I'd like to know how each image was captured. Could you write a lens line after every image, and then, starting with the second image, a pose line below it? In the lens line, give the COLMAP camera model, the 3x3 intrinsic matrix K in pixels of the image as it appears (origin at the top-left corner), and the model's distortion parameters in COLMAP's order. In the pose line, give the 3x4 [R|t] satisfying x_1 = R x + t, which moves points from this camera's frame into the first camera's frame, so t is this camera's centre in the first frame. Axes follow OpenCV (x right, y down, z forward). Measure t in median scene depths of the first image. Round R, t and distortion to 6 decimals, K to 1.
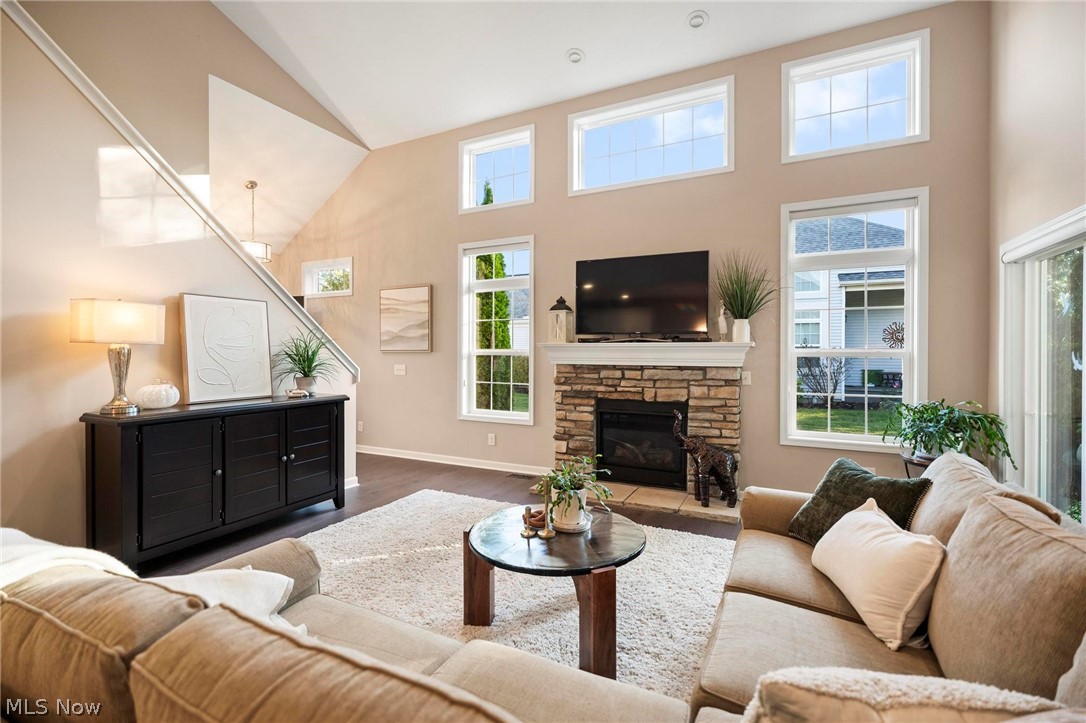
lens RADIAL K [[489.4, 0, 543.0], [0, 489.4, 361.5], [0, 0, 1]] dist [-0.001212, 0.000130]
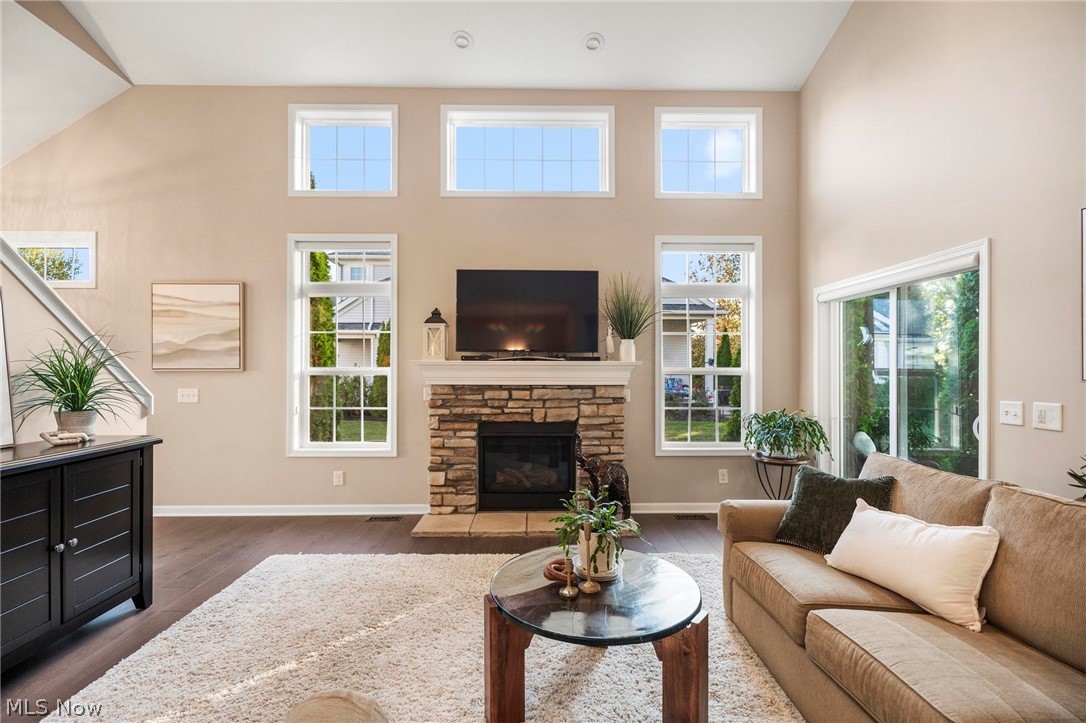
lens RADIAL K [[489.3, 0, 542.0], [0, 489.3, 374.9], [0, 0, 1]] dist [0.001303, 0.000233]
pose [[0.882704, -0.004274, 0.469911, -0.221505], [0.009579, 0.999915, -0.008899, -0.002784], [-0.469832, 0.012356, 0.882669, 0.142409]]
